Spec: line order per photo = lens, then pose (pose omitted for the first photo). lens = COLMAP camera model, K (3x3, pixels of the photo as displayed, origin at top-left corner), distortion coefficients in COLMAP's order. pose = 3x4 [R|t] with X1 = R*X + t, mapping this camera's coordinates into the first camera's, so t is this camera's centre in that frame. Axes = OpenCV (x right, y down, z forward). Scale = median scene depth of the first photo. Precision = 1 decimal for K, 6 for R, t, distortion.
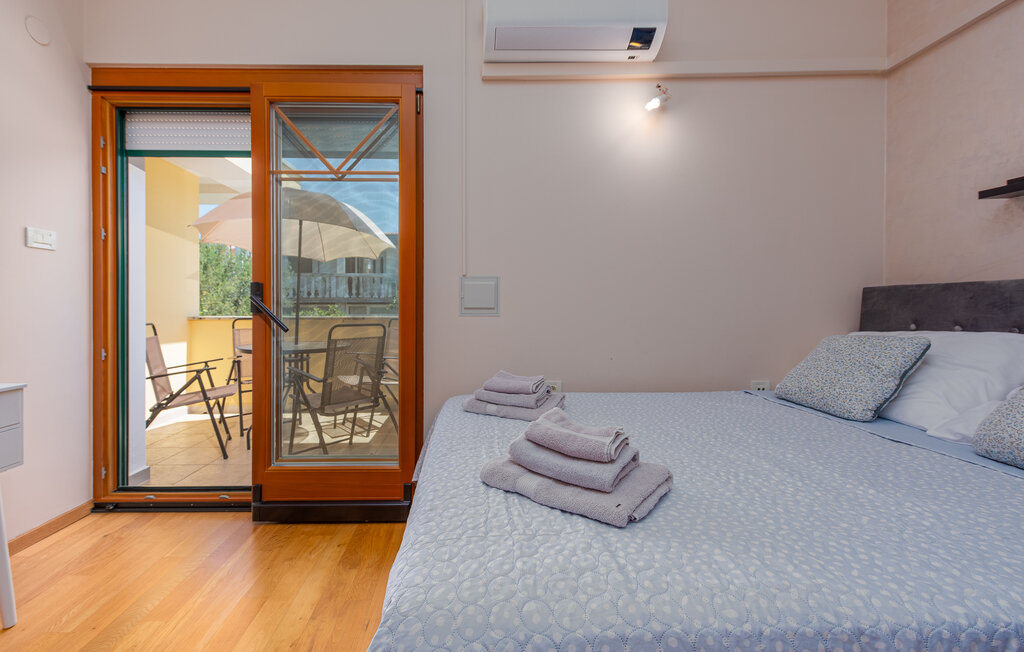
lens RADIAL K [[406.8, 0, 479.5], [0, 406.8, 309.0], [0, 0, 1]] dist [0.010665, -0.000283]
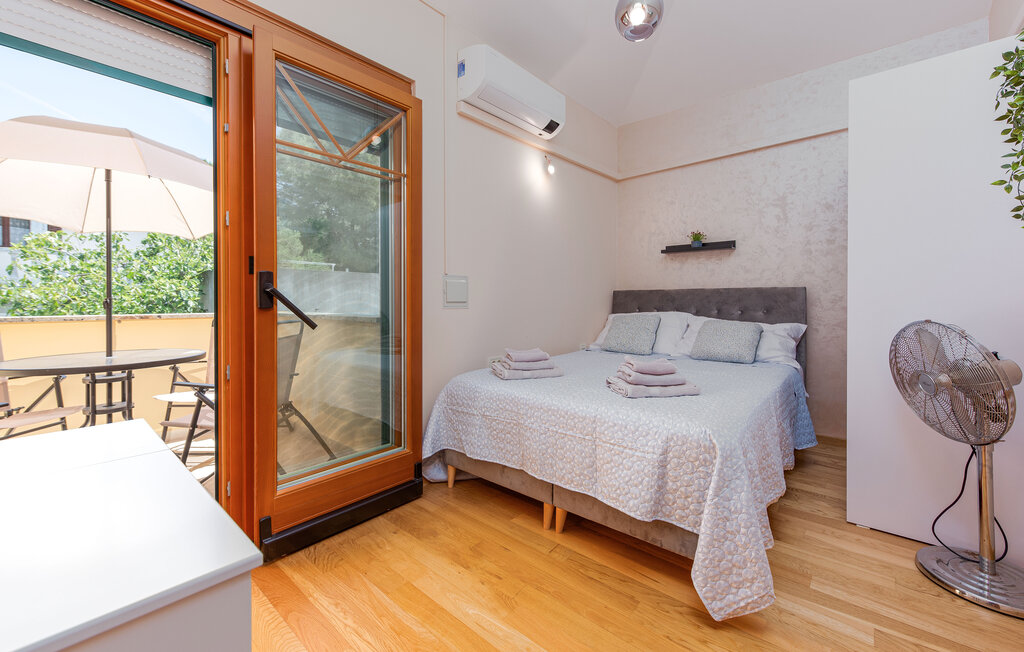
lens RADIAL K [[406.8, 0, 498.9], [0, 406.8, 300.5], [0, 0, 1]] dist [0.010665, -0.000283]
pose [[0.686425, 0.000968, 0.727200, -0.809513], [0.005477, 0.999964, -0.006500, 0.002279], [-0.727180, 0.008445, 0.686395, 0.088836]]
